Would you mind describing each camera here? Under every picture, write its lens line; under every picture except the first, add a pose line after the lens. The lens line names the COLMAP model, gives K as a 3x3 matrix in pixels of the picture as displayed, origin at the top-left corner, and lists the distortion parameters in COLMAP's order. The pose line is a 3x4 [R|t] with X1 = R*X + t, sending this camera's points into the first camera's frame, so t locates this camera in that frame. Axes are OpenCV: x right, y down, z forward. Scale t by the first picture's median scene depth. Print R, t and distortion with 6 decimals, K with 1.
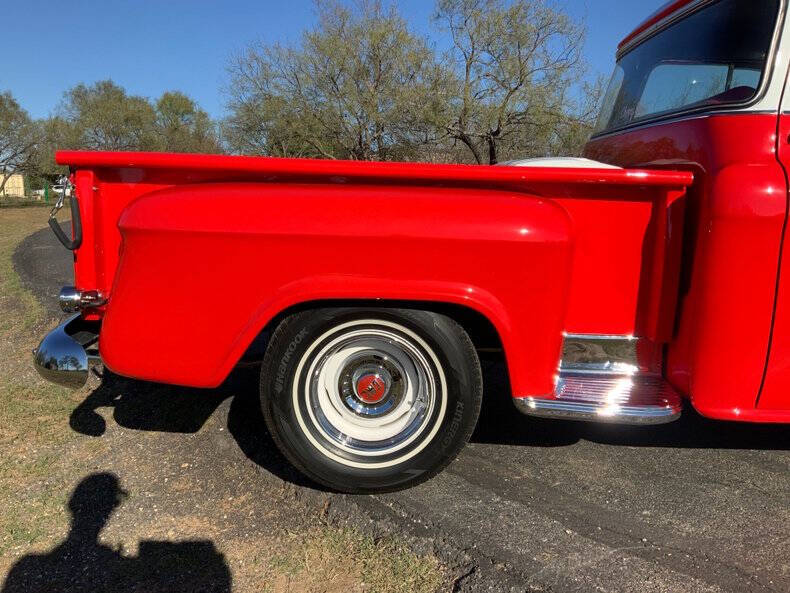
lens RADIAL K [[661.0, 0, 395.0], [0, 661.0, 296.5], [0, 0, 1]] dist [0.000293, -0.015909]
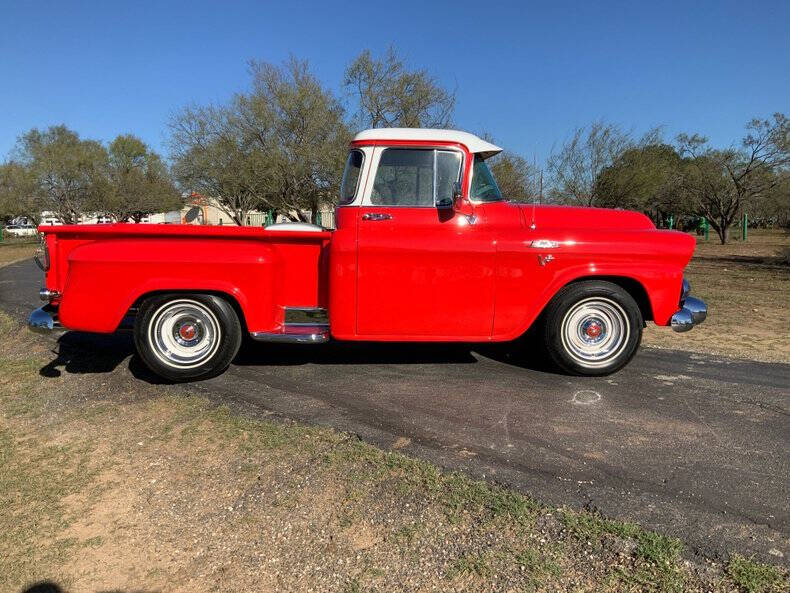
lens RADIAL K [[661.0, 0, 395.0], [0, 661.0, 296.5], [0, 0, 1]] dist [0.000293, -0.015909]
pose [[0.998056, -0.020055, 0.059001, 0.409435], [0.023018, 0.998485, -0.049972, 0.113910], [-0.057910, 0.051233, 0.997006, -0.951707]]
